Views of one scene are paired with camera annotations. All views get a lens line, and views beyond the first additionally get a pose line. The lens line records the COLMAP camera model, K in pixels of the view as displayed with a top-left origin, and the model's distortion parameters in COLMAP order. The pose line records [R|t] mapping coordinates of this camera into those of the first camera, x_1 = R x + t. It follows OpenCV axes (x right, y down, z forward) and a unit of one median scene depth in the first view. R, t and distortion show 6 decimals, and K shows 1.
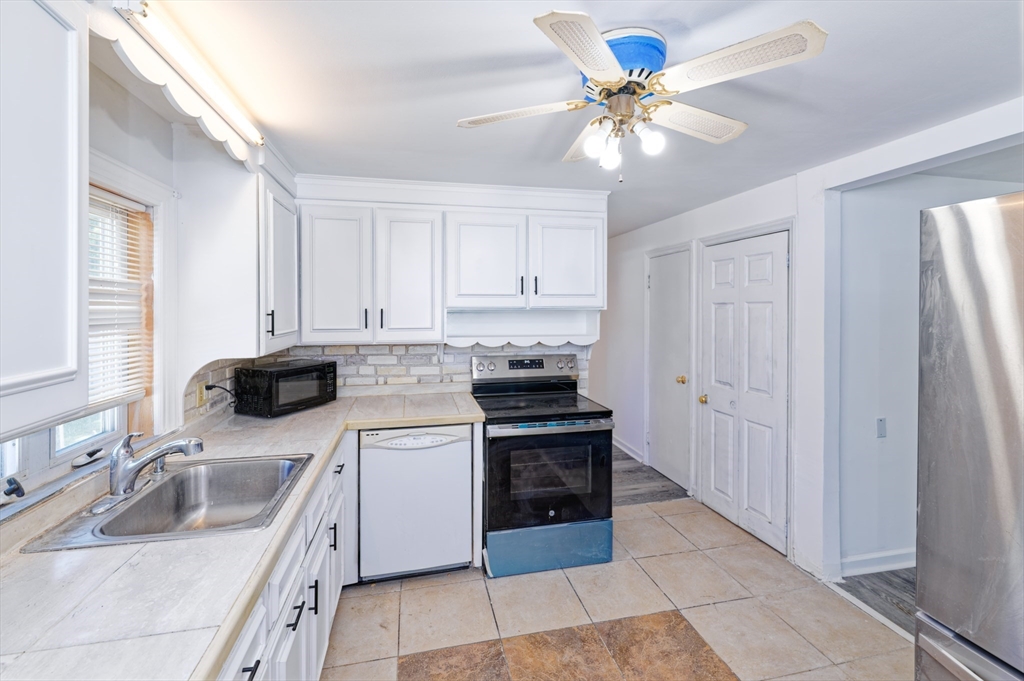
lens RADIAL K [[446.5, 0, 509.5], [0, 446.5, 309.7], [0, 0, 1]] dist [0.003887, -0.002208]
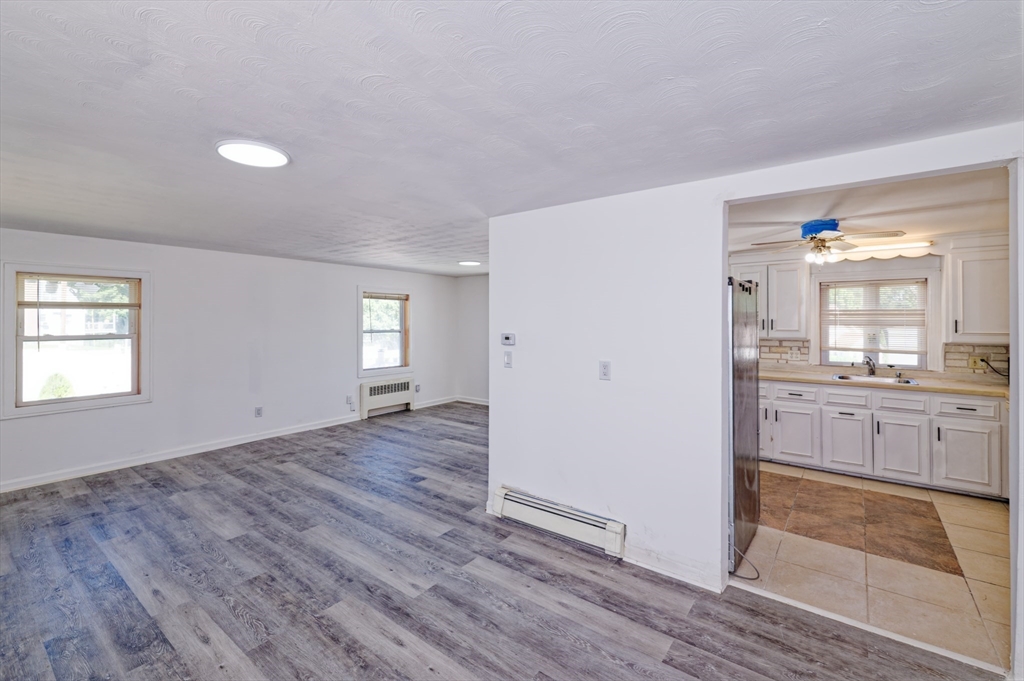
lens RADIAL K [[446.5, 0, 511.3], [0, 446.5, 317.4], [0, 0, 1]] dist [0.003887, -0.002208]
pose [[-0.766175, -0.004016, -0.642619, 1.686120], [-0.004036, 0.999991, -0.001438, 0.000222], [0.642619, 0.001491, -0.766184, 0.937624]]
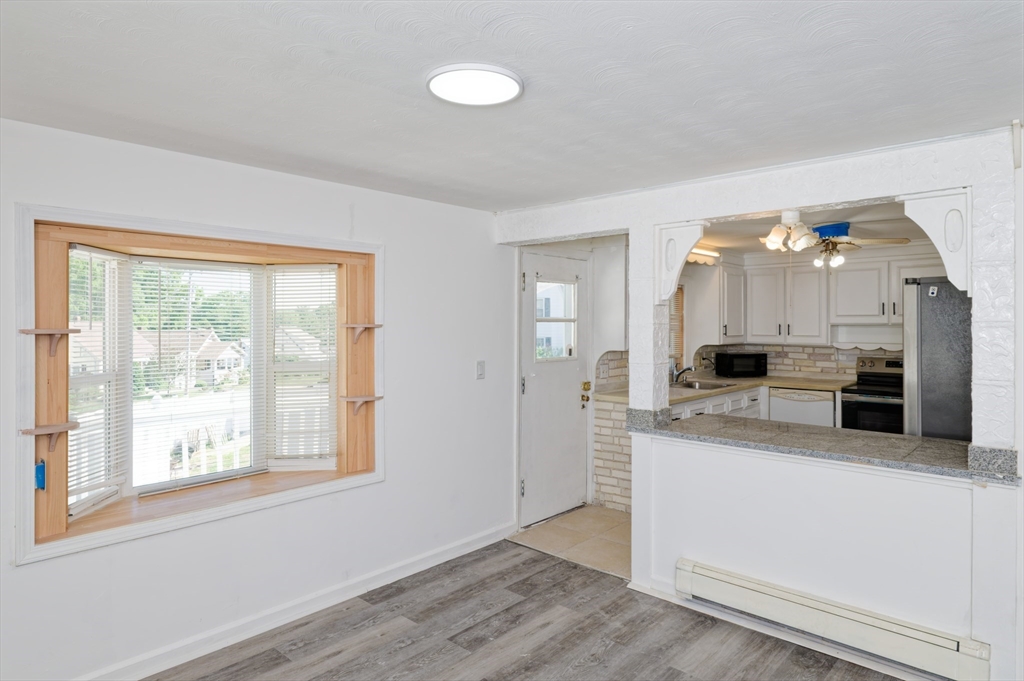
lens RADIAL K [[608.1, 0, 517.8], [0, 608.1, 319.6], [0, 0, 1]] dist [-0.000275, 0.001237]
pose [[0.580494, -0.002848, -0.814260, 1.028020], [-0.003764, 0.999974, -0.006182, -0.001594], [0.814256, 0.006654, 0.580468, -1.239032]]
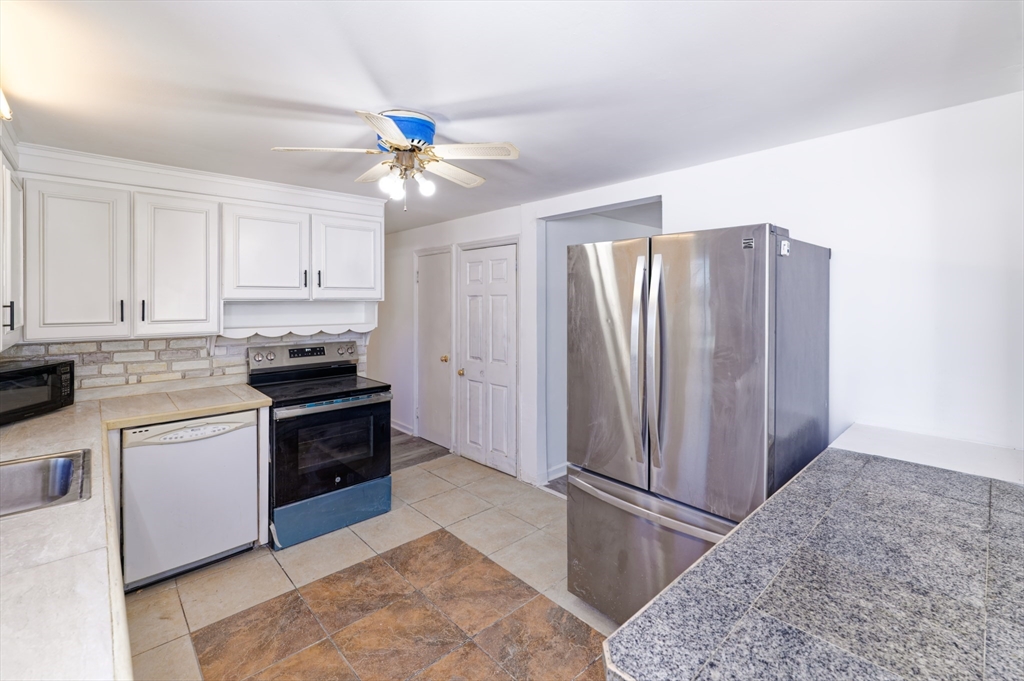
lens RADIAL K [[446.5, 0, 518.3], [0, 446.5, 304.1], [0, 0, 1]] dist [0.003887, -0.002208]
pose [[0.860875, -0.006210, 0.508778, -0.082735], [0.003797, 0.999976, 0.005781, 0.003231], [-0.508802, -0.003045, 0.860878, -0.204693]]
